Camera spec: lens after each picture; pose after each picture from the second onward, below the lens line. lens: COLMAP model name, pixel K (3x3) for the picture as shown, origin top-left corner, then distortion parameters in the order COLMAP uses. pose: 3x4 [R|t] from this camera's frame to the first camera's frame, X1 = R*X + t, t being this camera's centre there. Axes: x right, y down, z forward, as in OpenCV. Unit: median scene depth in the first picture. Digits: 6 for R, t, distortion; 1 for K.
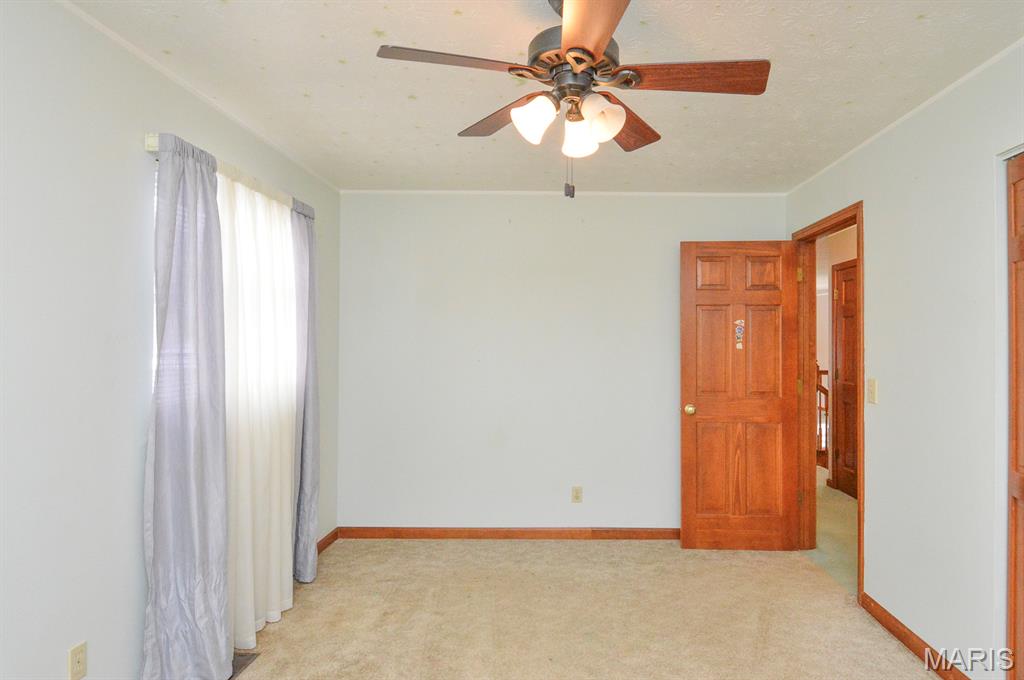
lens RADIAL K [[572.2, 0, 532.3], [0, 572.2, 335.7], [0, 0, 1]] dist [0.021522, -0.035075]
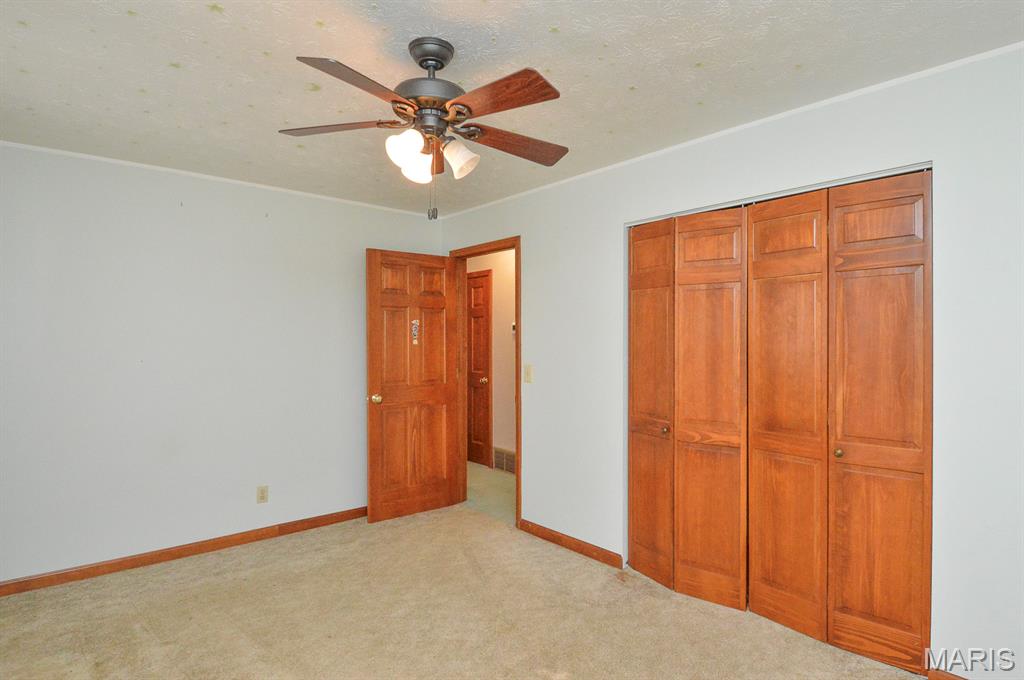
lens RADIAL K [[550.3, 0, 519.3], [0, 550.3, 337.0], [0, 0, 1]] dist [0.018241, -0.026047]
pose [[0.754817, -0.000927, 0.655935, -0.223328], [-0.003366, 0.999980, 0.005287, 0.000967], [-0.655927, -0.006199, 0.754799, -0.000369]]
